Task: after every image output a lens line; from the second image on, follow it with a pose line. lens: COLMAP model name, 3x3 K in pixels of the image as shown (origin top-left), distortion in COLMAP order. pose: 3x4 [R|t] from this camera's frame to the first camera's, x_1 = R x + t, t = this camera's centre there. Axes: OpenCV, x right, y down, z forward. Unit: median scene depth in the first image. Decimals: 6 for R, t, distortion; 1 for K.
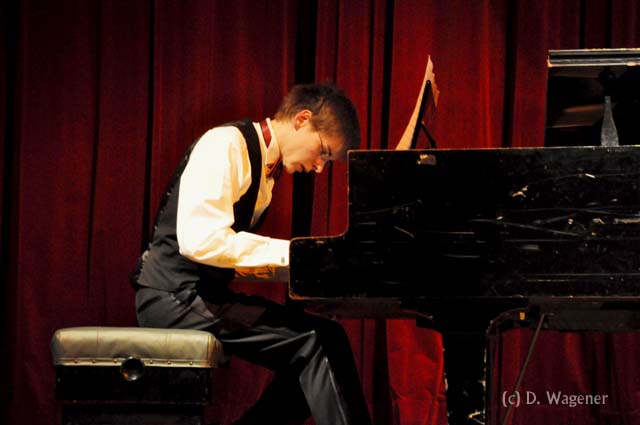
lens RADIAL K [[3337.8, 0, 320.0], [0, 3337.8, 212.5], [0, 0, 1]] dist [2.543247, 1.916630]
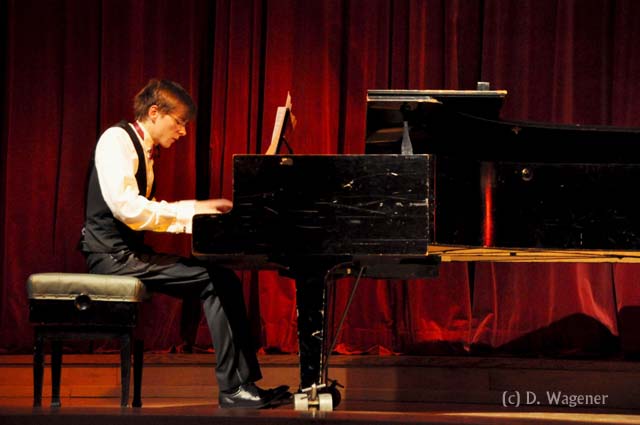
lens RADIAL K [[2500.3, 0, 320.0], [0, 2500.3, 212.5], [0, 0, 1]] dist [1.318920, 2.698769]
pose [[0.999035, 0.011529, 0.042378, 0.000070], [-0.011737, 0.999920, 0.004646, 0.001339], [-0.042321, -0.005138, 0.999091, -0.103391]]
